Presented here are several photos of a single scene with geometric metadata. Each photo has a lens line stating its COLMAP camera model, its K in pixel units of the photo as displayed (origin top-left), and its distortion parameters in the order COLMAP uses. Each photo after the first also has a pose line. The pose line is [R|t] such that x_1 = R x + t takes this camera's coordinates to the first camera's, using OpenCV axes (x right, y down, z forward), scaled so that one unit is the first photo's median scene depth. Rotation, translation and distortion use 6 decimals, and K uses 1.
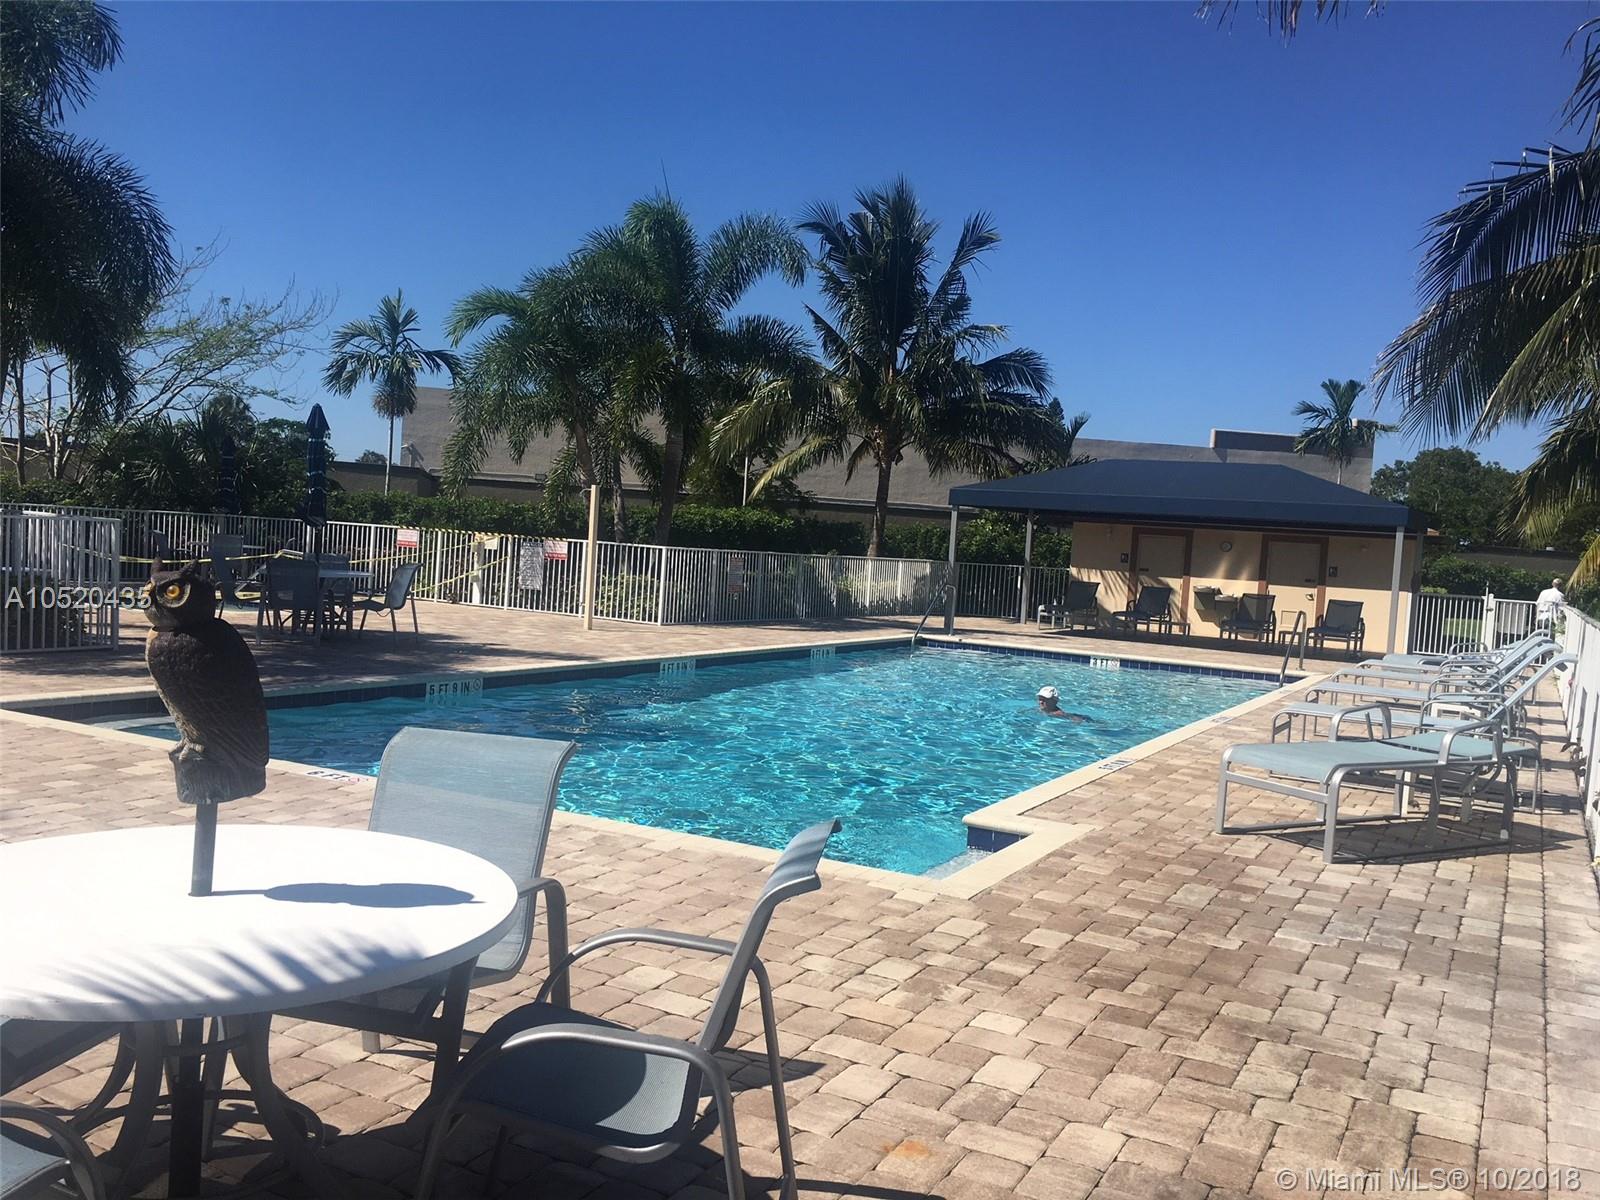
lens RADIAL K [[1362.0, 0, 800.0], [0, 1362.0, 600.0], [0, 0, 1]] dist [0.064824, -0.004831]
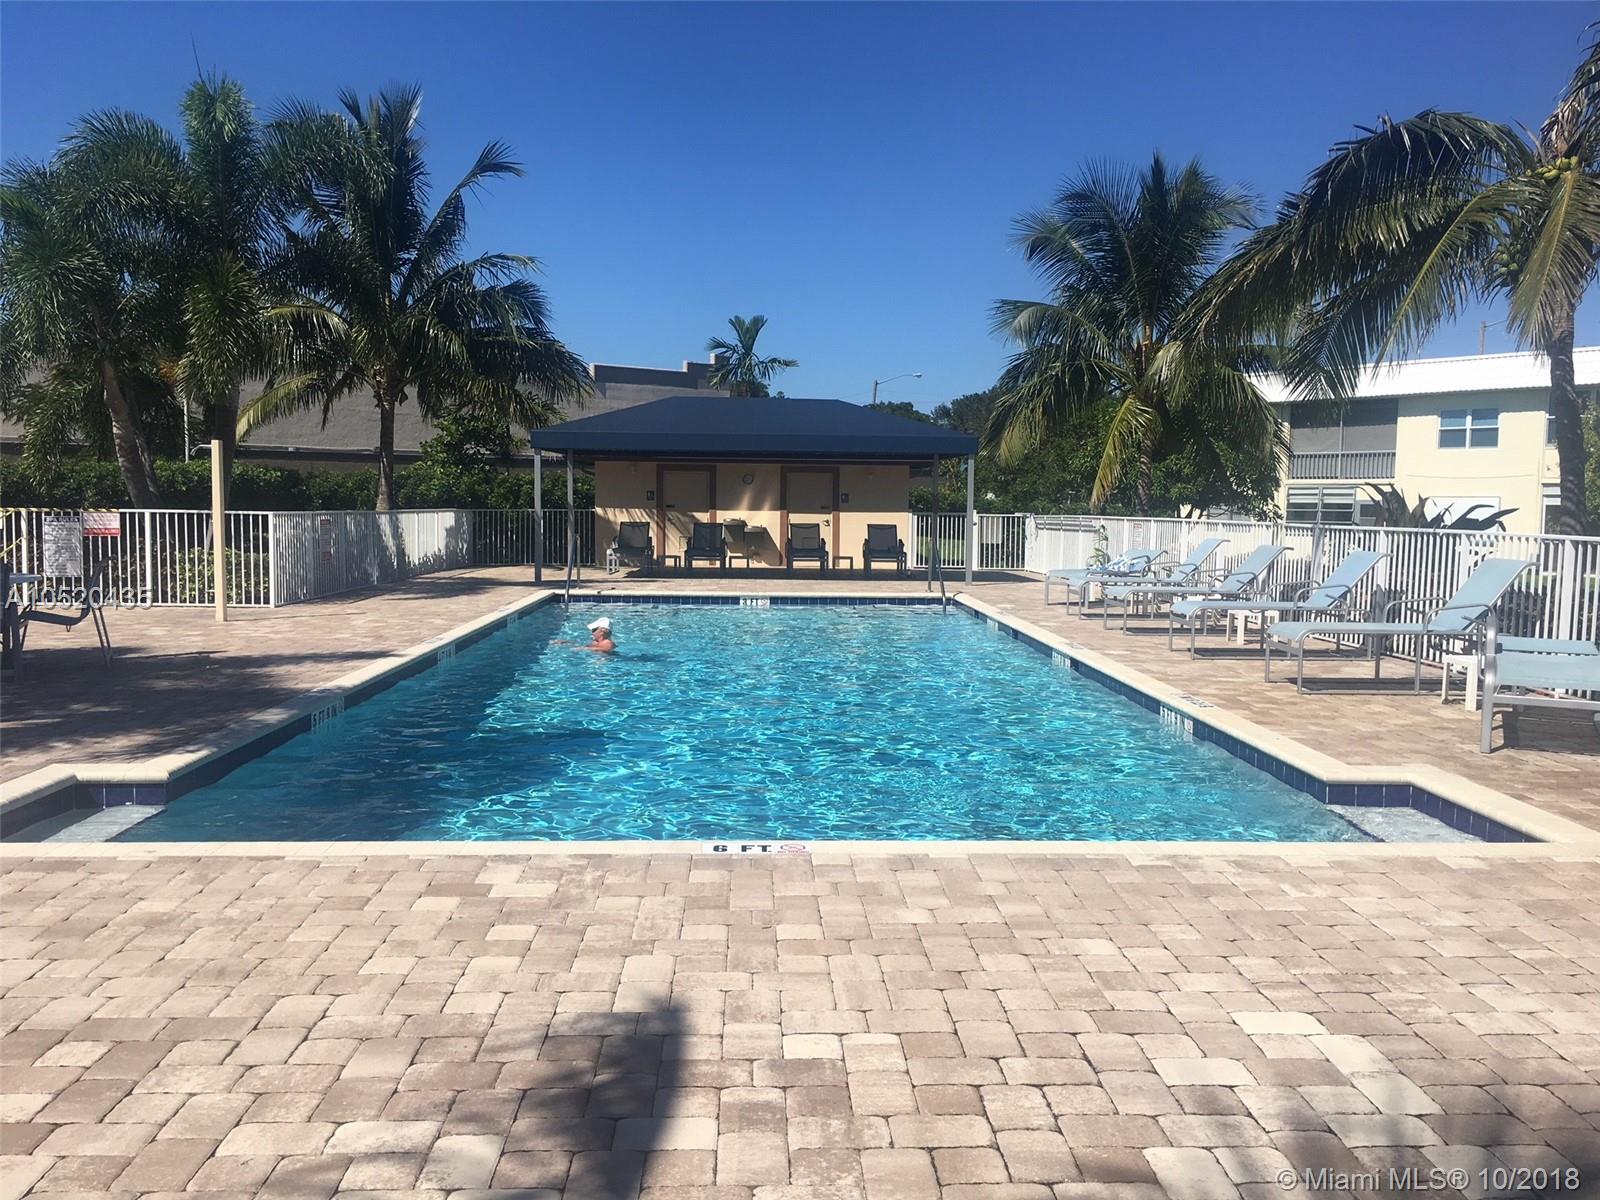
lens RADIAL K [[1362.0, 0, 800.0], [0, 1362.0, 600.0], [0, 0, 1]] dist [0.064824, -0.004831]
pose [[0.870819, -0.092321, 0.482857, -0.161288], [0.069014, 0.995439, 0.065860, -0.013376], [-0.486735, -0.024028, 0.873219, 0.081005]]
